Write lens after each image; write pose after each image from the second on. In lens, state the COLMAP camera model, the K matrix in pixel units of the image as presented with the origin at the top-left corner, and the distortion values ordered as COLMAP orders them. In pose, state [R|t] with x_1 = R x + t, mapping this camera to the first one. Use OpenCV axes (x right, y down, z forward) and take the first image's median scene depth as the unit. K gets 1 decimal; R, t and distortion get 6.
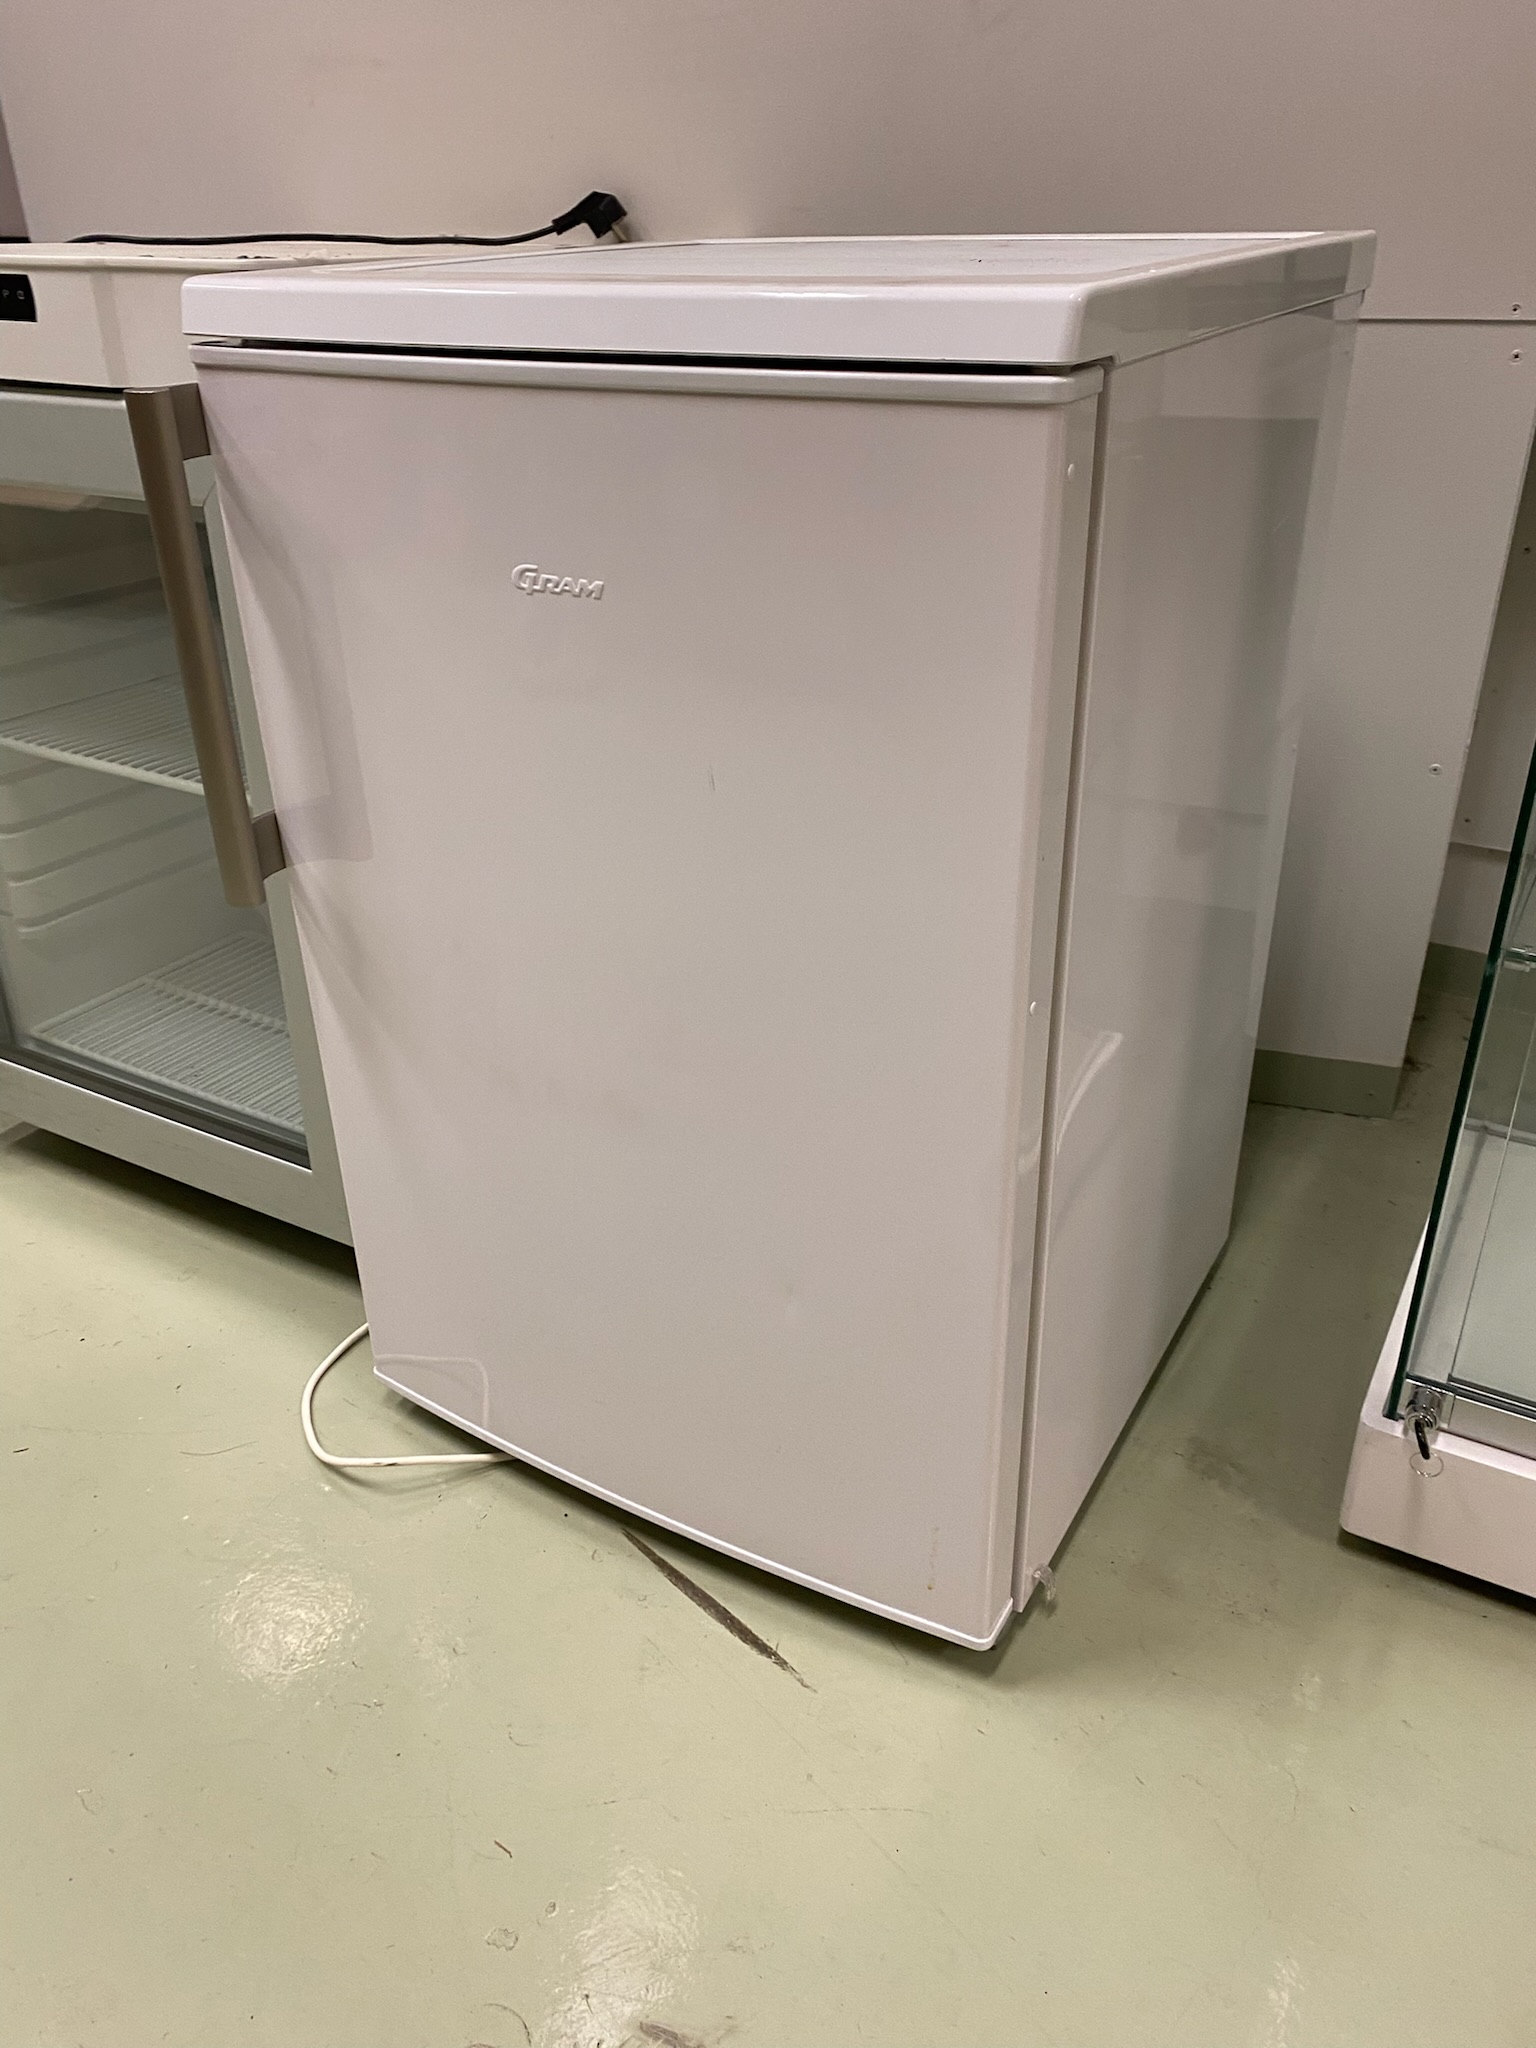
lens RADIAL K [[1530.8, 0, 794.0], [0, 1530.8, 1029.6], [0, 0, 1]] dist [0.068096, -0.119048]
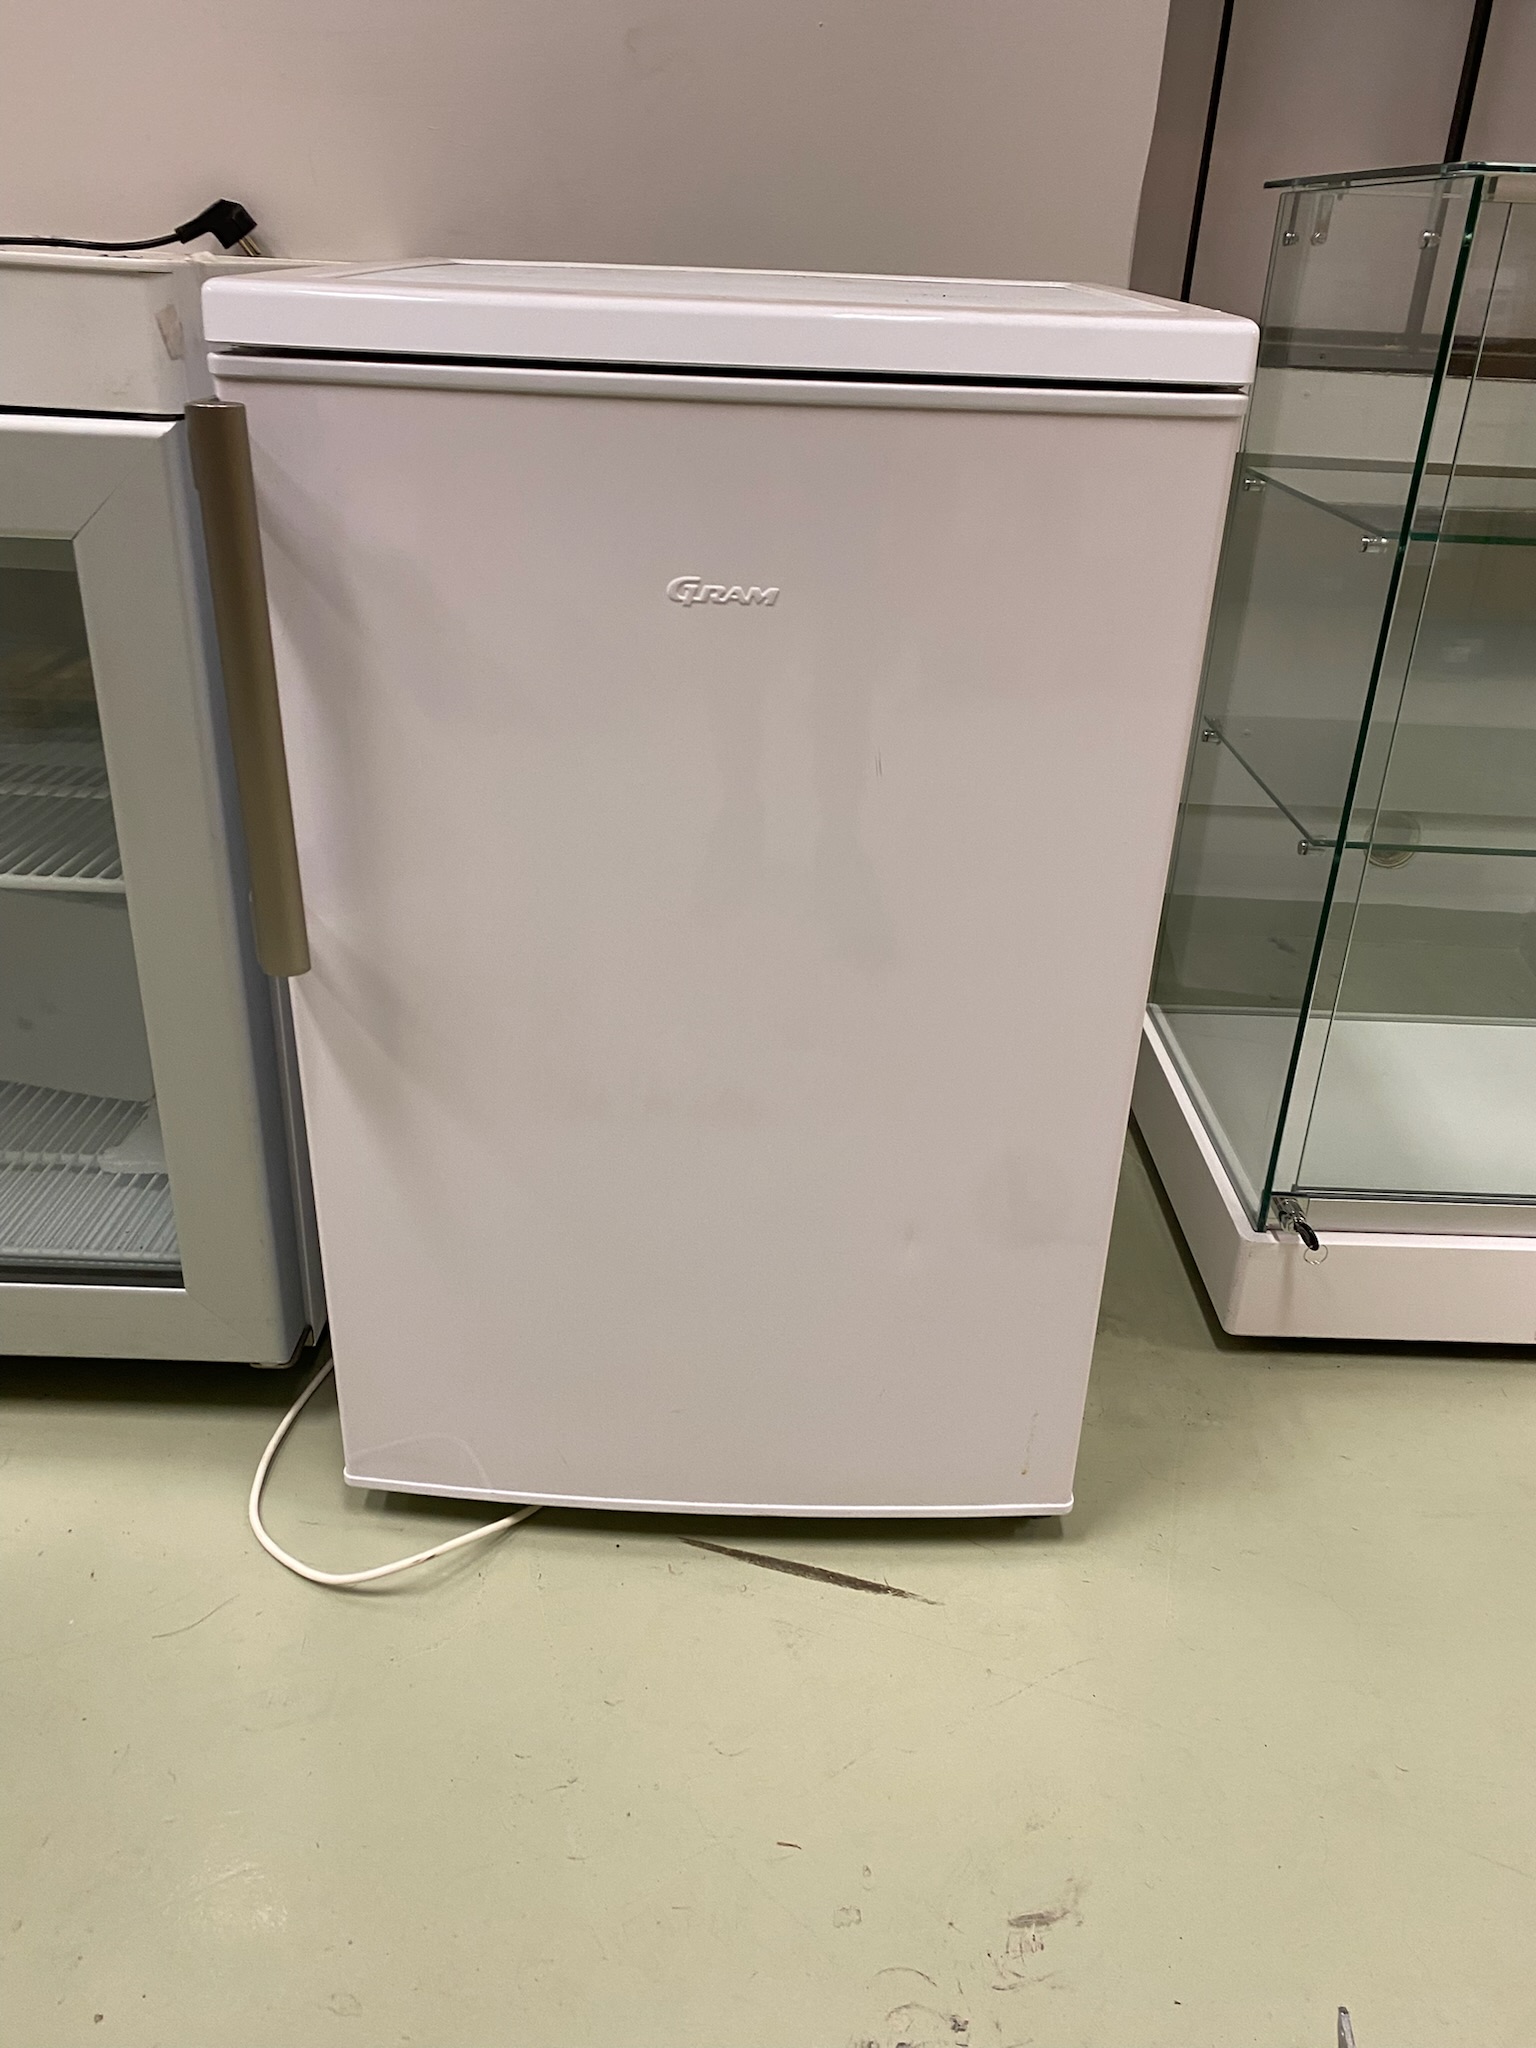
lens RADIAL K [[1536.5, 0, 768.0], [0, 1536.5, 1024.0], [0, 0, 1]] dist [0.064582, -0.122367]
pose [[0.868165, -0.181223, 0.462004, -0.583116], [0.189252, 0.981489, 0.029364, -0.027966], [-0.458773, 0.061943, 0.886392, 0.079303]]
